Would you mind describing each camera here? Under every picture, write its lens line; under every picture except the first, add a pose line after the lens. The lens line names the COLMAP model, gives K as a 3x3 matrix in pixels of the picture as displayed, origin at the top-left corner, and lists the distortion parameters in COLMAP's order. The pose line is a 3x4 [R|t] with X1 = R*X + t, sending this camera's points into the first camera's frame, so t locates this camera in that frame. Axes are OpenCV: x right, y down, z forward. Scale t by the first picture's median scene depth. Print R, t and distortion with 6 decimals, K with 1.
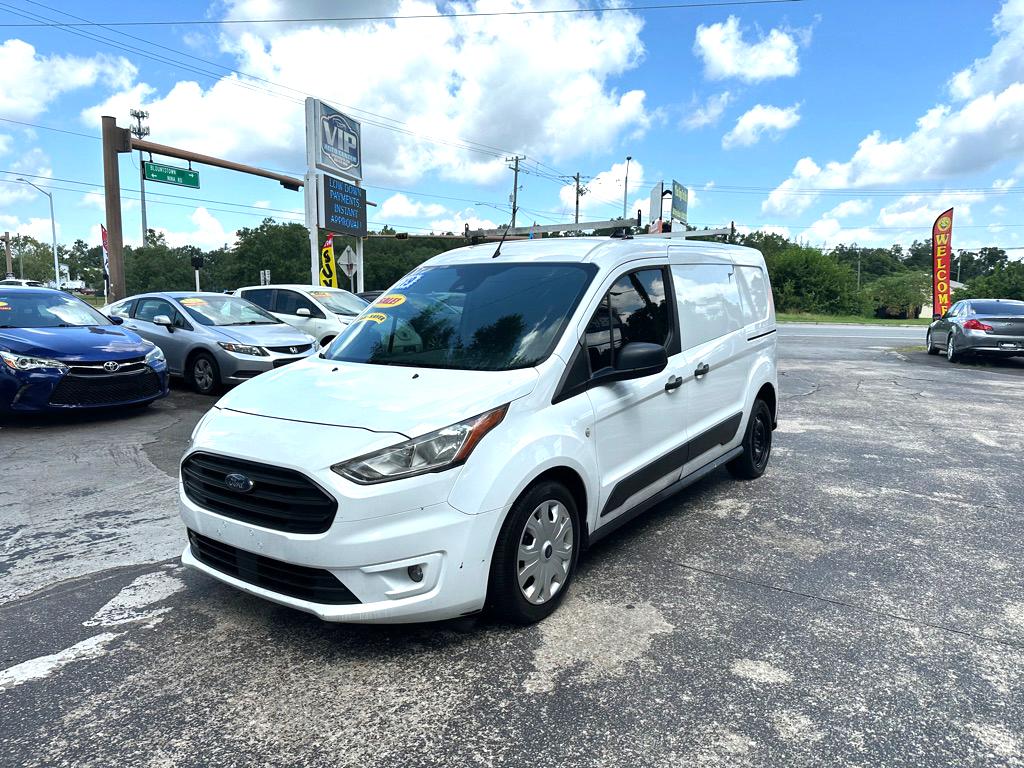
lens RADIAL K [[752.8, 0, 506.6], [0, 752.8, 382.6], [0, 0, 1]] dist [0.013673, -0.008666]
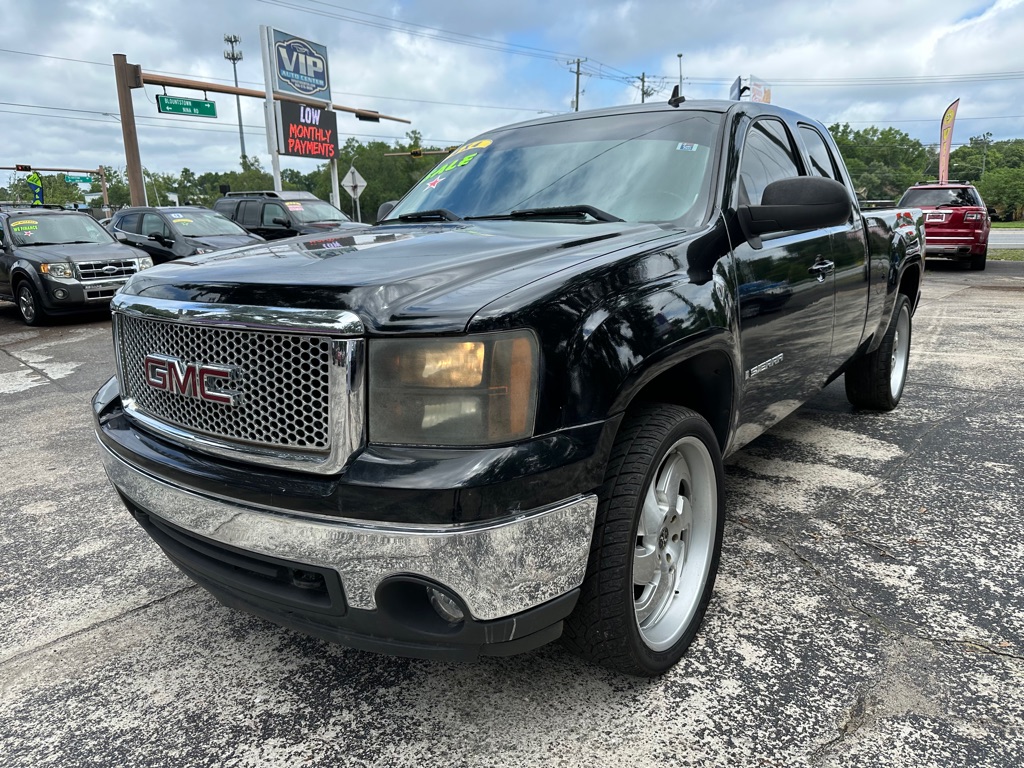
lens RADIAL K [[763.9, 0, 522.1], [0, 763.9, 395.5], [0, 0, 1]] dist [-0.003036, -0.004079]
pose [[0.987894, 0.002767, -0.155103, 0.186328], [0.016697, 0.992136, 0.124046, 0.002523], [0.154227, -0.125134, 0.980079, -0.027190]]
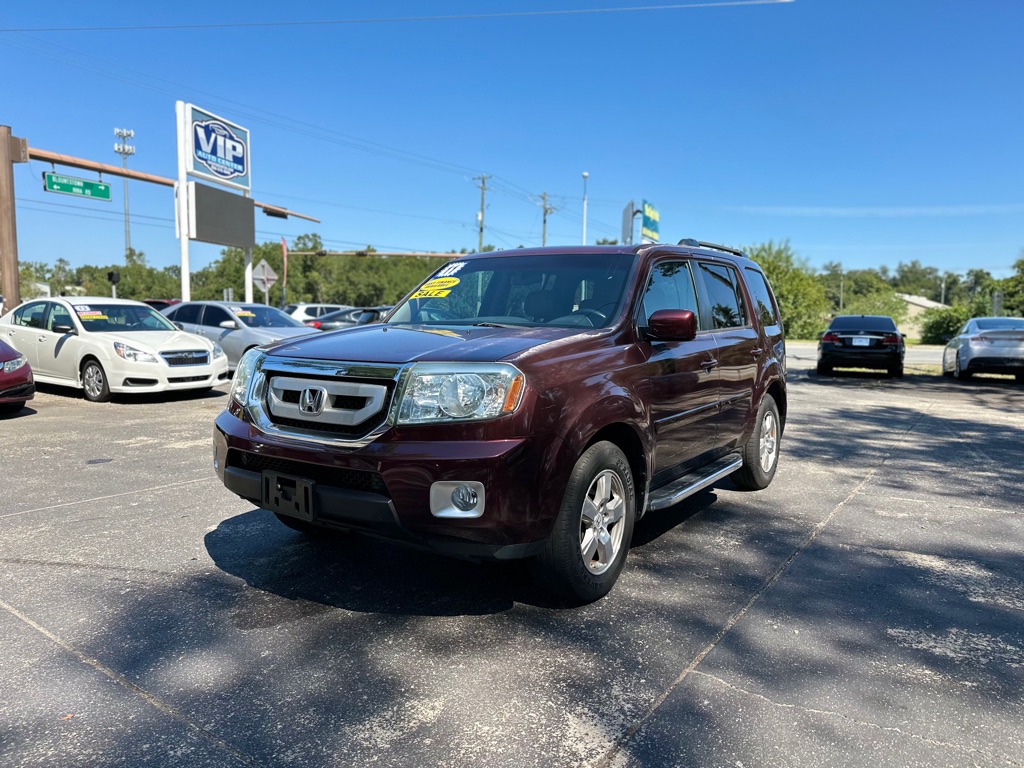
lens RADIAL K [[738.5, 0, 514.3], [0, 738.5, 384.5], [0, 0, 1]] dist [0.075074, -0.094044]
pose [[0.999962, 0.003408, -0.007962, 0.124117], [-0.003606, 0.999681, -0.024992, 0.000797], [0.007874, 0.025020, 0.999656, 0.048613]]
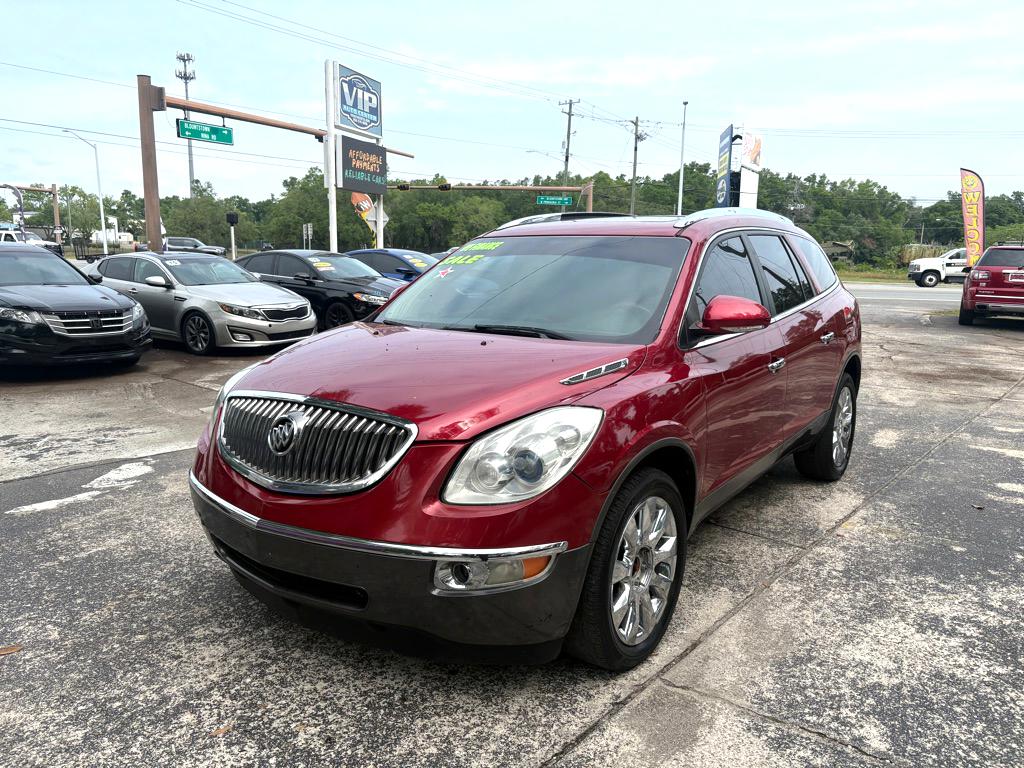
lens RADIAL K [[826.7, 0, 499.9], [0, 826.7, 382.6], [0, 0, 1]] dist [-0.000352, 0.077030]
pose [[0.995109, 0.019378, -0.096863, 0.064089], [-0.014851, 0.998773, 0.047247, 0.002543], [0.097660, -0.045578, 0.994176, -0.084450]]
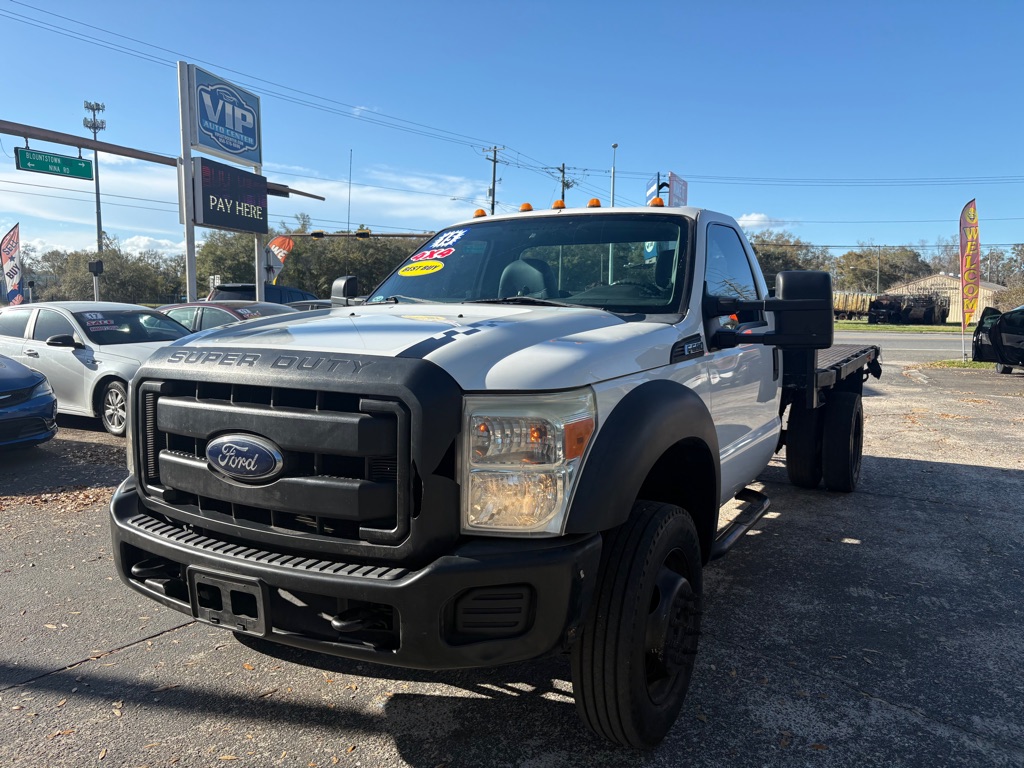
lens RADIAL K [[789.8, 0, 513.0], [0, 789.8, 372.0], [0, 0, 1]] dist [0.038675, -0.036251]
pose [[0.999960, -0.008894, -0.000618, 0.065017], [0.008878, 0.999698, -0.022905, -0.018252], [0.000822, 0.022898, 0.999737, 0.115234]]
